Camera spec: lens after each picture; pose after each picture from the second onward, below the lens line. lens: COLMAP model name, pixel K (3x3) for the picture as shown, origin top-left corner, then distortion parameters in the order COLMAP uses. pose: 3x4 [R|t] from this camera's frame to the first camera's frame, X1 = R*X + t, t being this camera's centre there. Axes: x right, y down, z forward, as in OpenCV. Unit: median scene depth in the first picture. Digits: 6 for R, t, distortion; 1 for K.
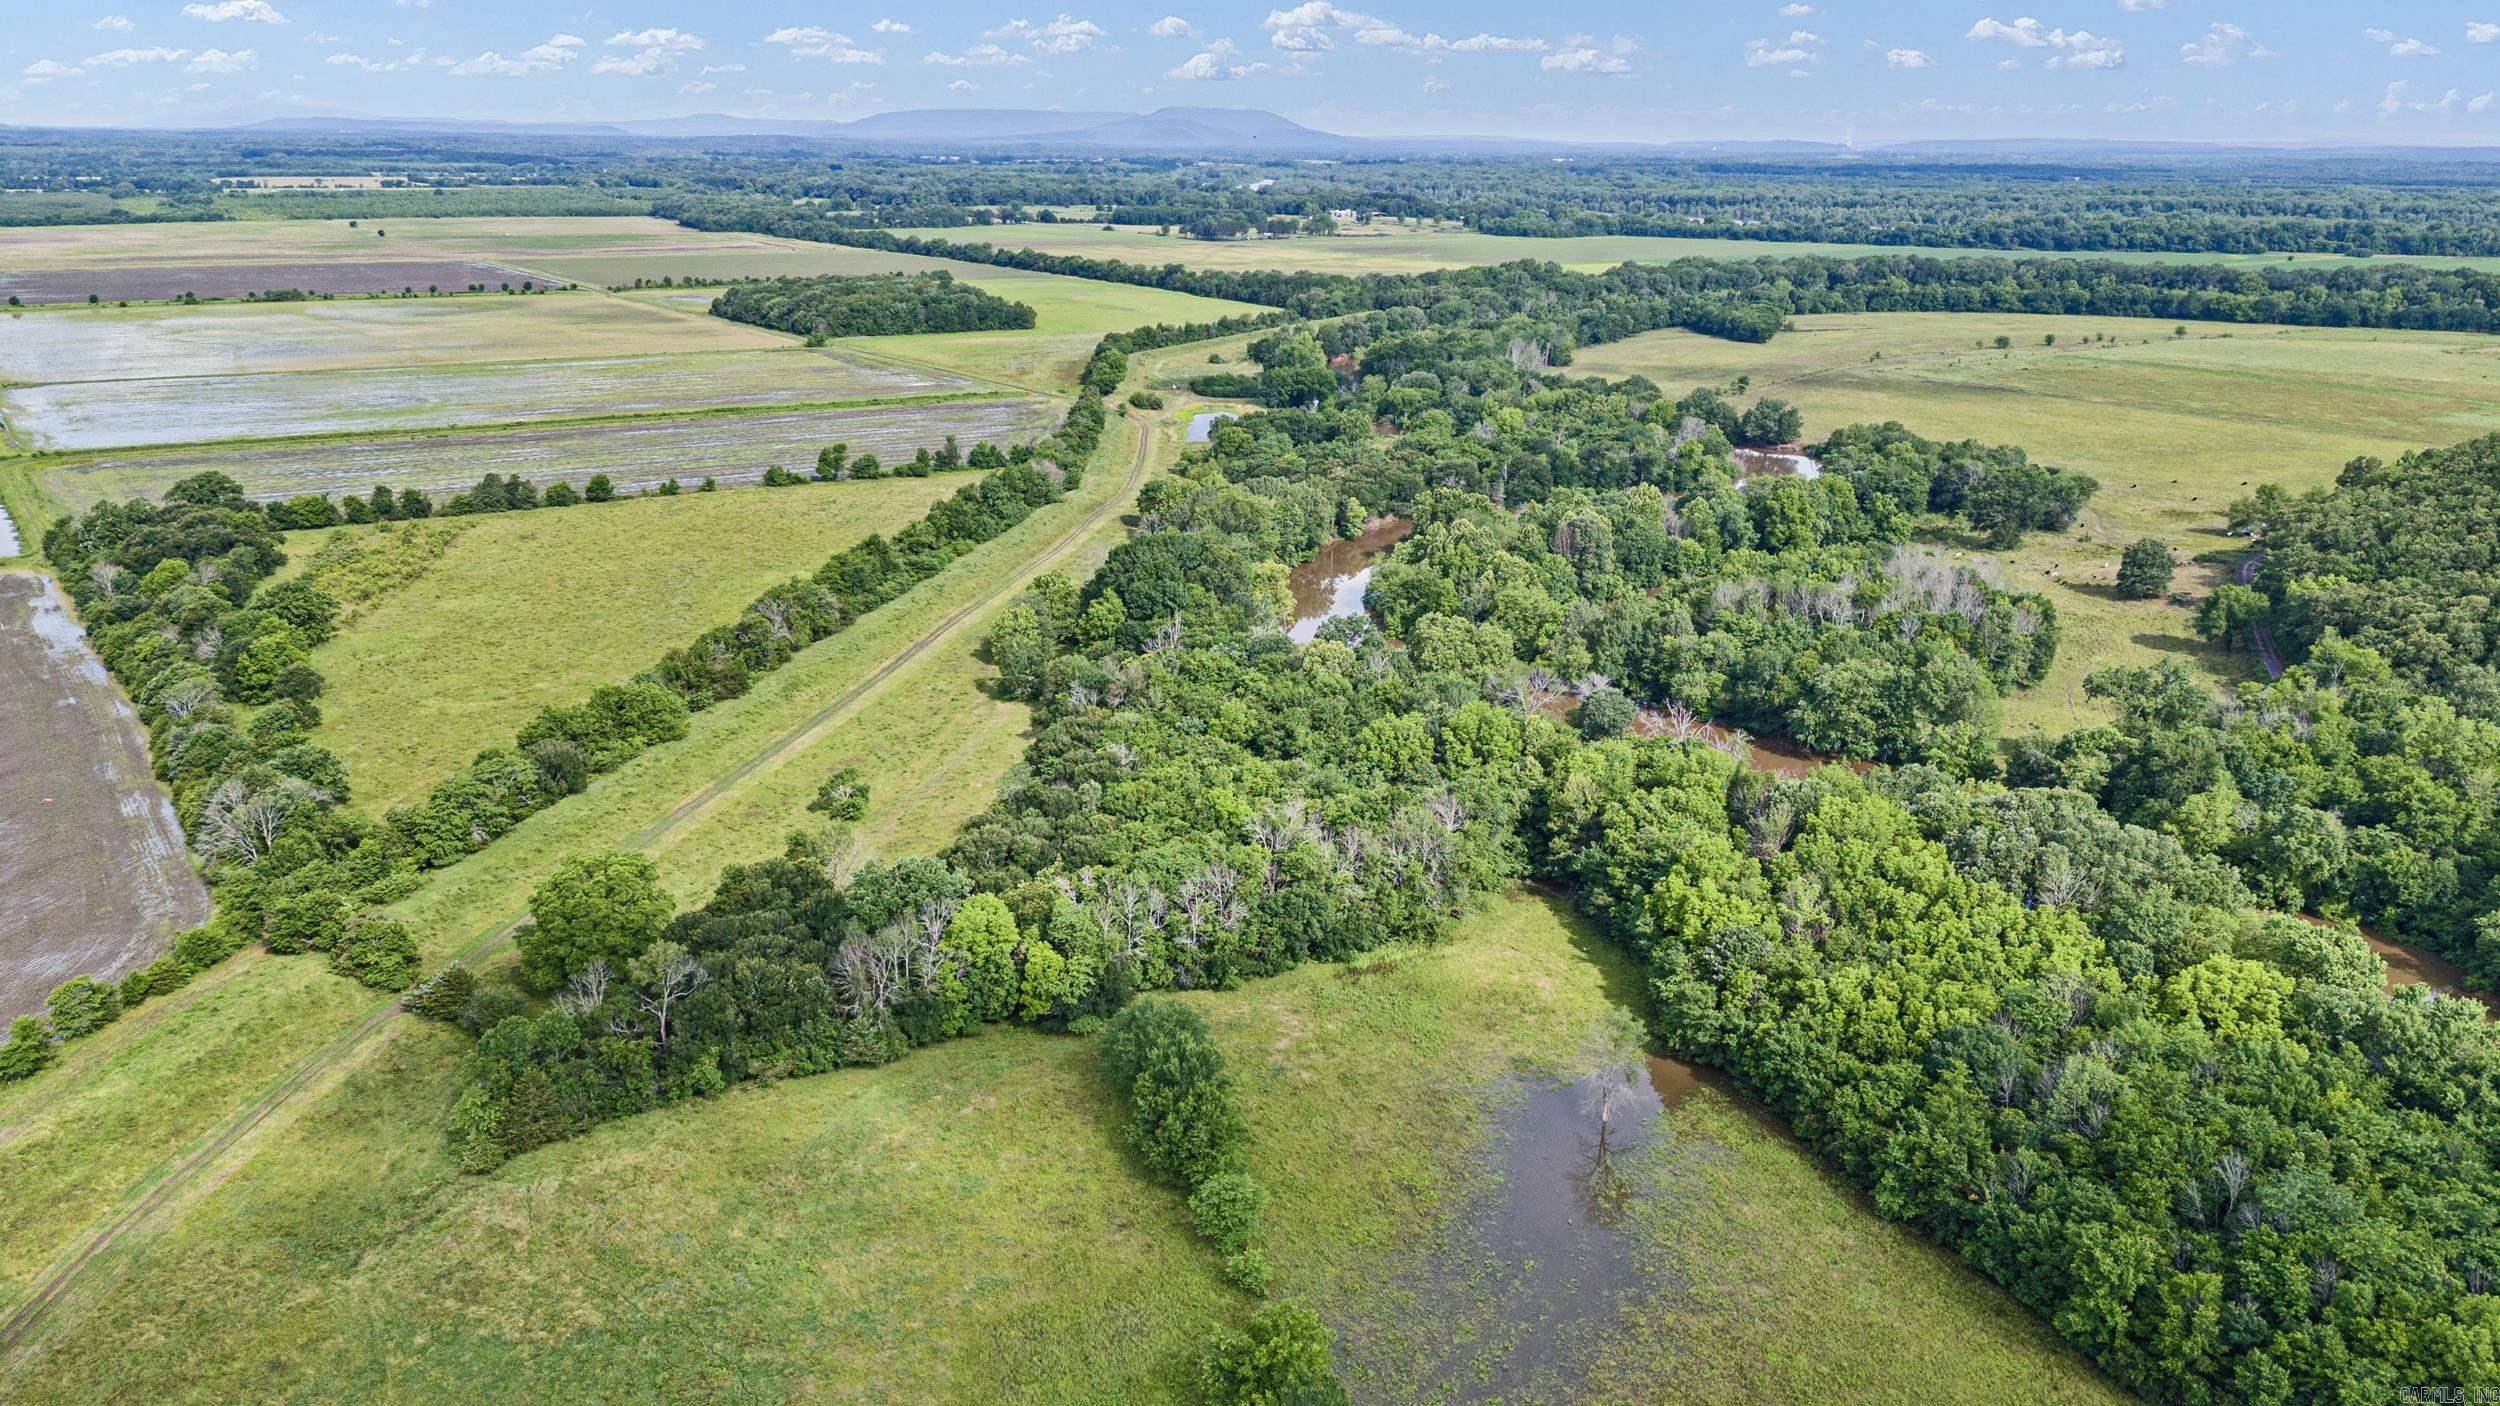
lens RADIAL K [[1770.4, 0, 1250.0], [0, 1770.4, 703.0], [0, 0, 1]] dist [-0.005171, -0.005800]
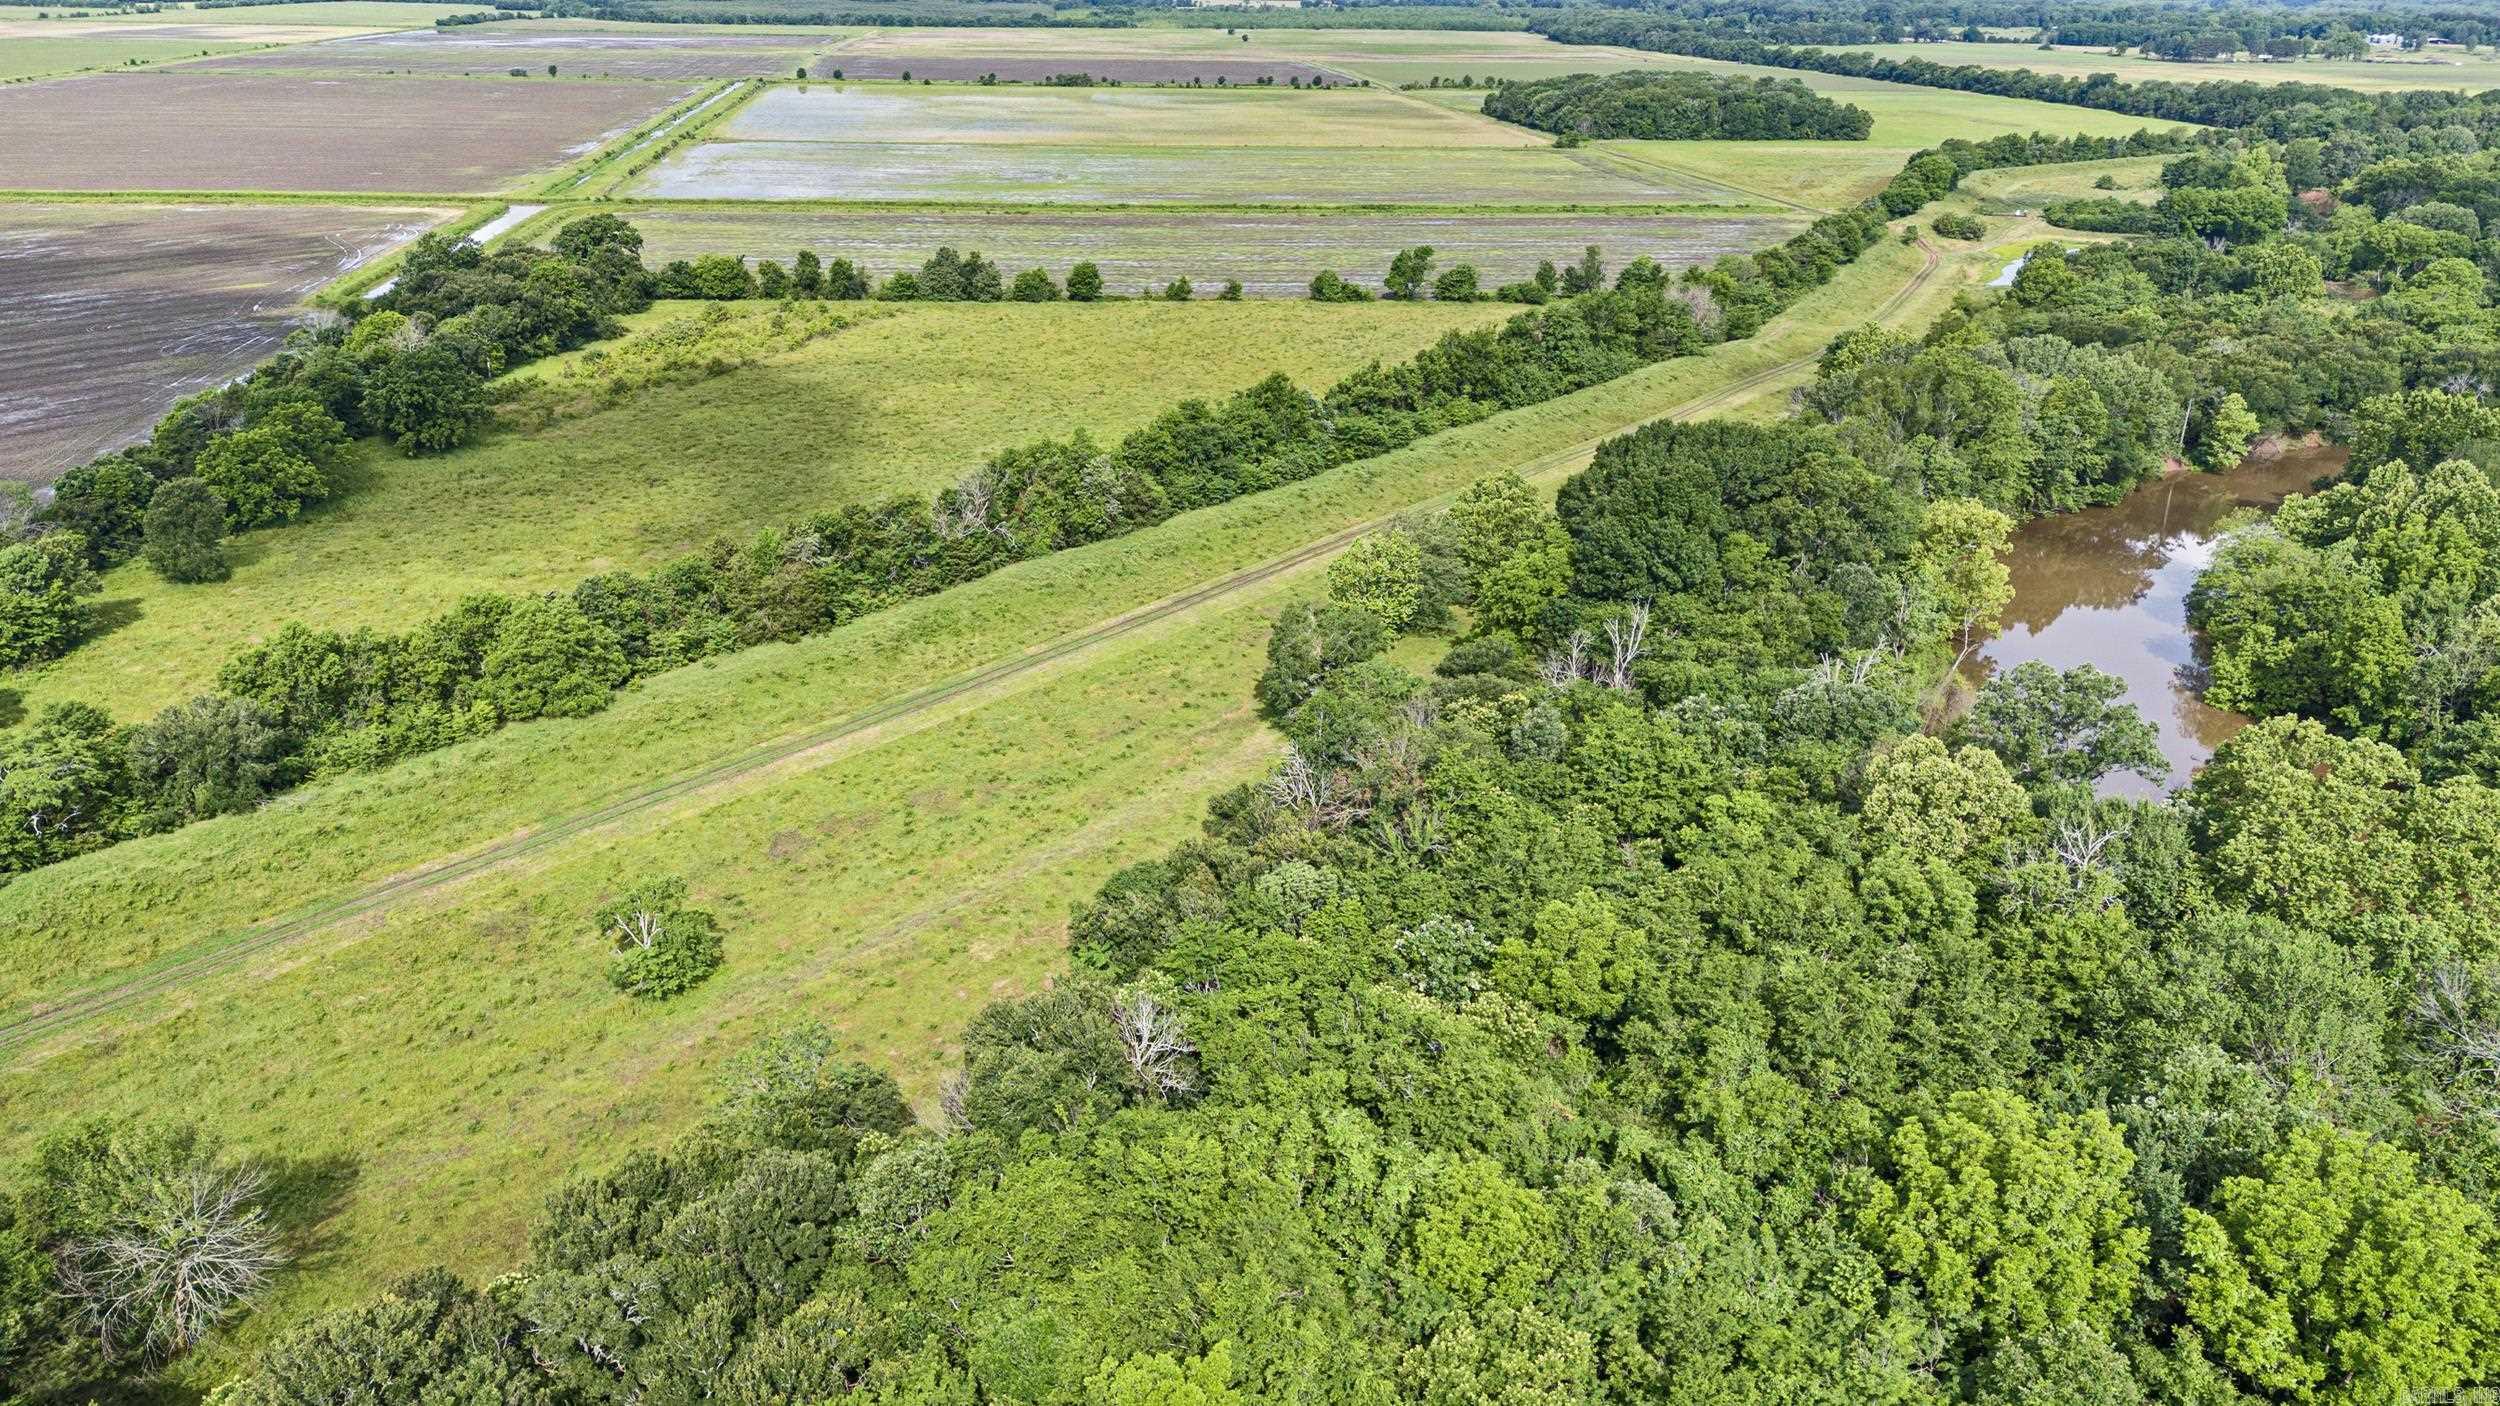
lens RADIAL K [[1775.5, 0, 1250.0], [0, 1775.5, 703.0], [0, 0, 1]] dist [0.060958, -0.060505]
pose [[0.883537, 0.175393, -0.434282, 0.042840], [-0.141066, 0.983832, 0.110343, -0.037586], [0.446613, -0.036230, 0.893993, 0.336443]]
